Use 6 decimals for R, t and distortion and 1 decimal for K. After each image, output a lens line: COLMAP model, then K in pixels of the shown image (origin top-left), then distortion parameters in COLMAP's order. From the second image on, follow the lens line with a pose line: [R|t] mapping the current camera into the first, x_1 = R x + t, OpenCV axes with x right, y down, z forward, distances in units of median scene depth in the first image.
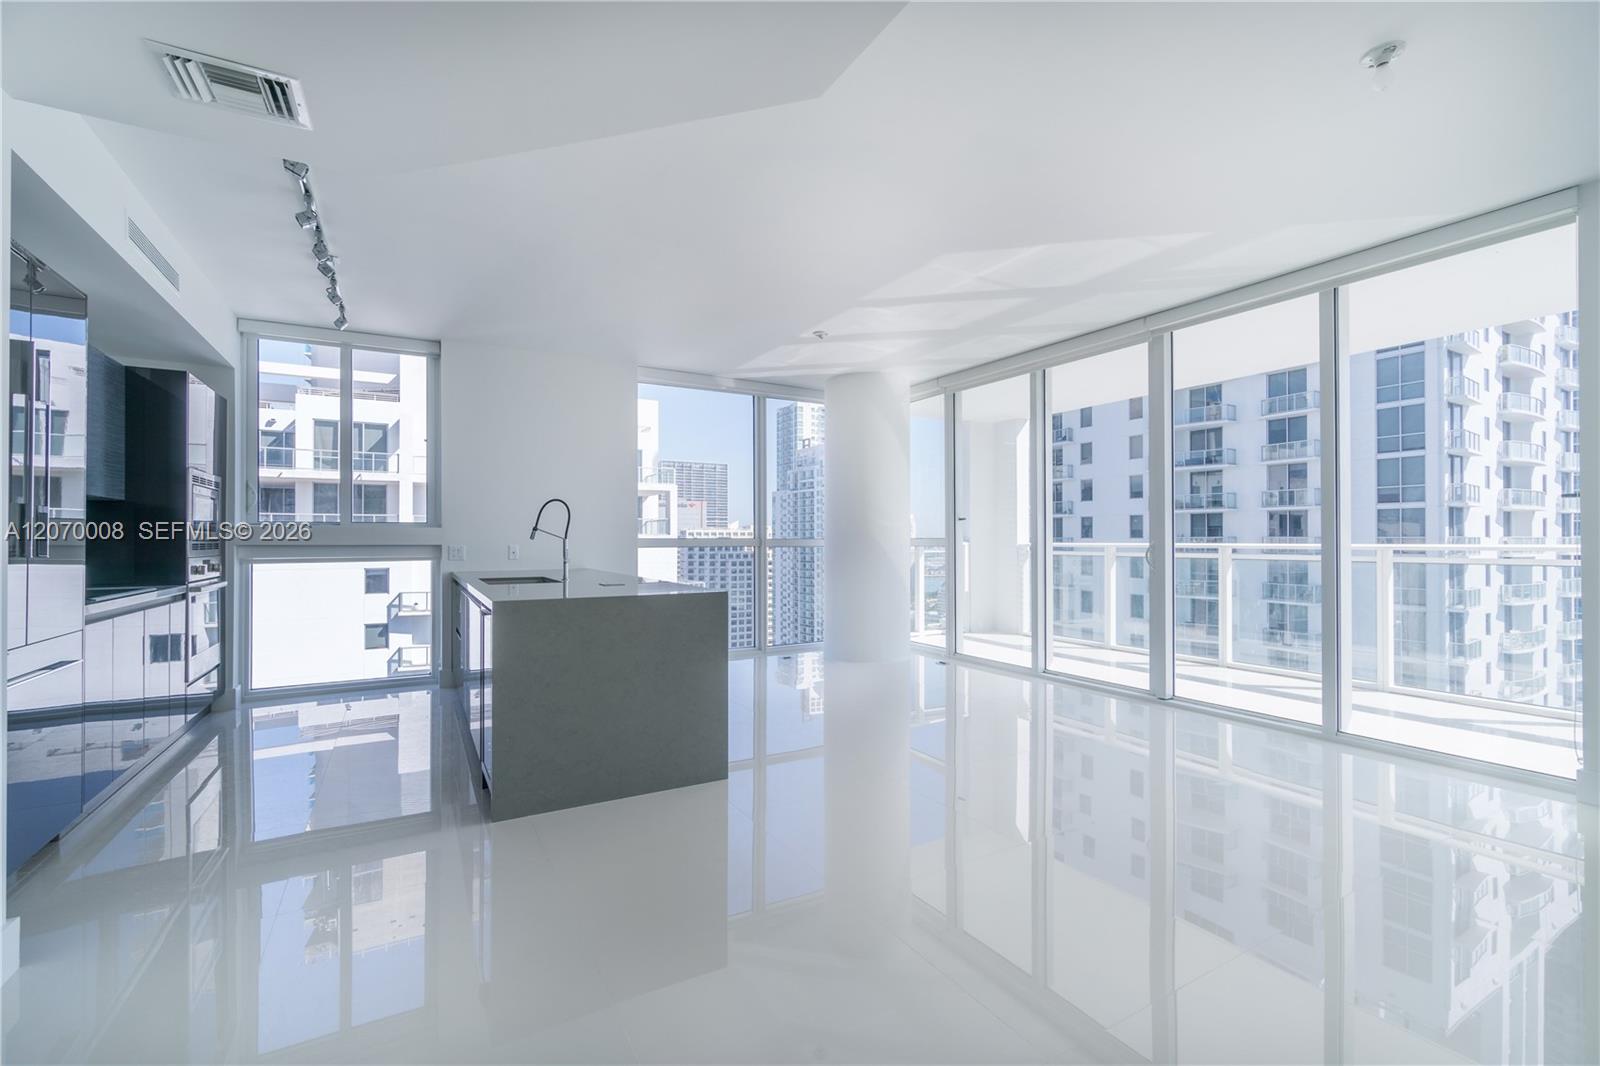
lens RADIAL K [[674.4, 0, 793.7], [0, 674.4, 537.3], [0, 0, 1]] dist [-0.007832, 0.000030]
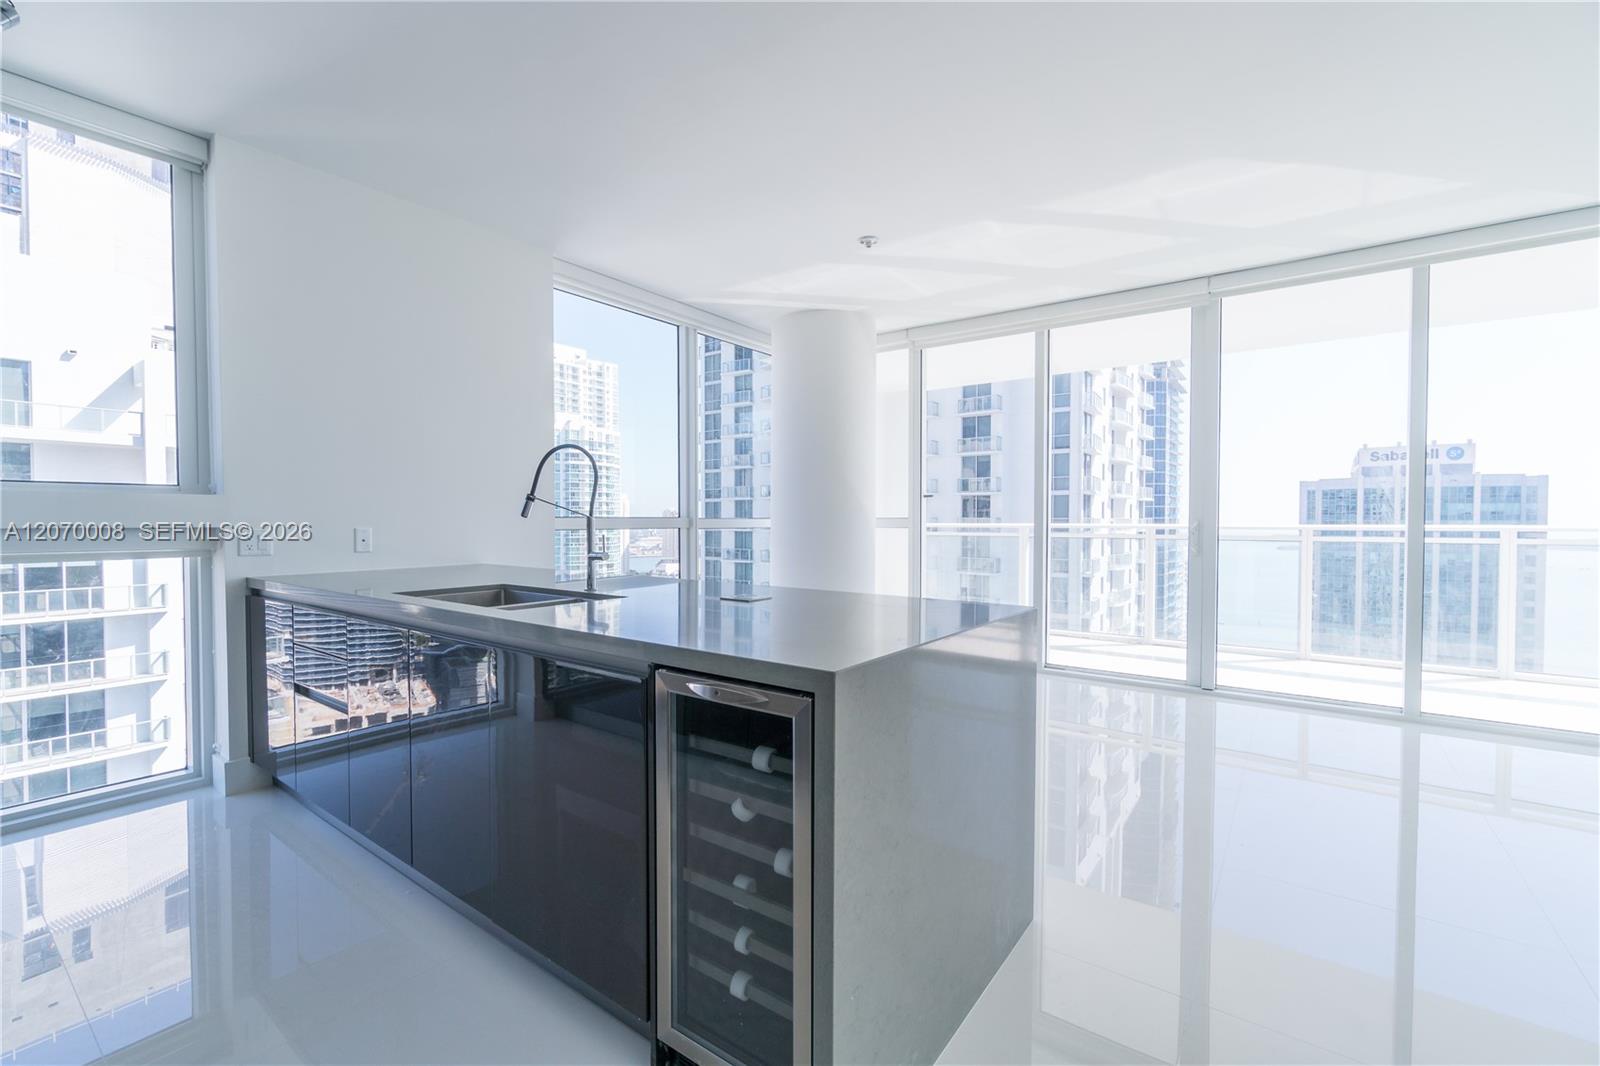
lens RADIAL K [[686.6, 0, 818.9], [0, 686.6, 531.5], [0, 0, 1]] dist [-0.006889, -0.000959]
pose [[0.916445, -0.003873, 0.400141, -0.225345], [-0.005108, 0.999758, 0.021377, 0.000845], [-0.400127, -0.021635, 0.916204, 0.235544]]
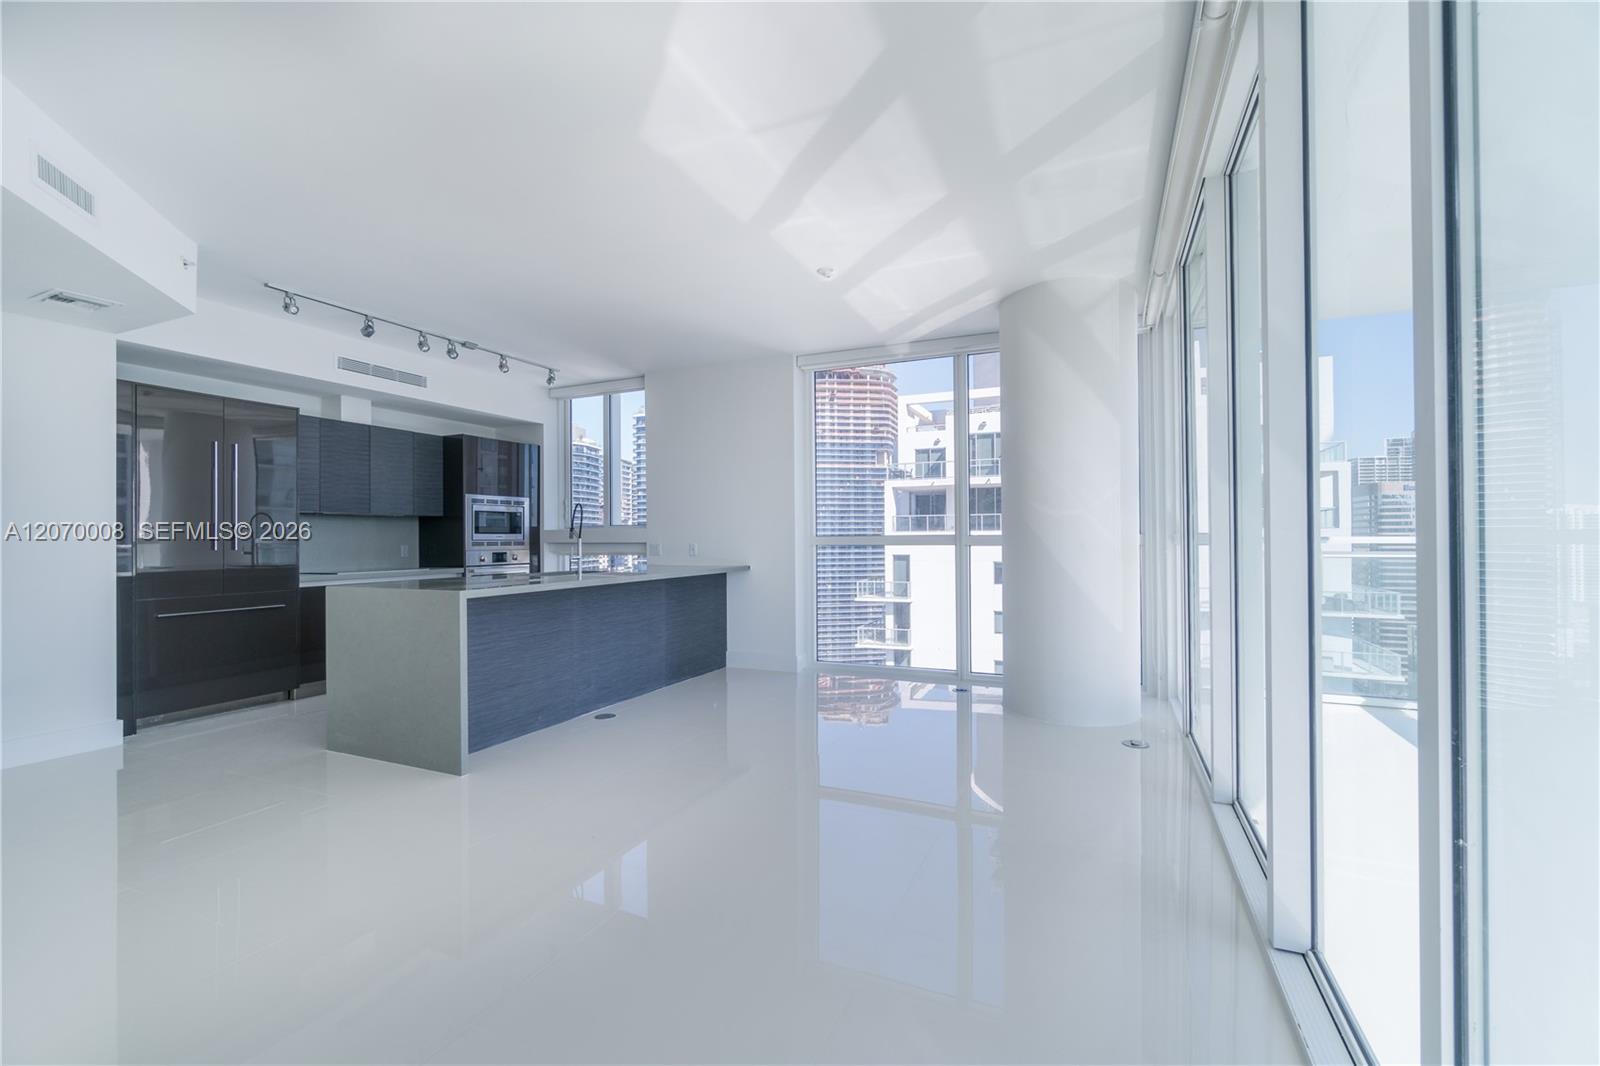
lens RADIAL K [[674.4, 0, 794.6], [0, 674.4, 534.5], [0, 0, 1]] dist [-0.007832, 0.000030]
pose [[0.600679, -0.007587, -0.799455, 0.444398], [0.009208, 0.999954, -0.002571, 0.001622], [0.799438, -0.005817, 0.600721, 0.352071]]
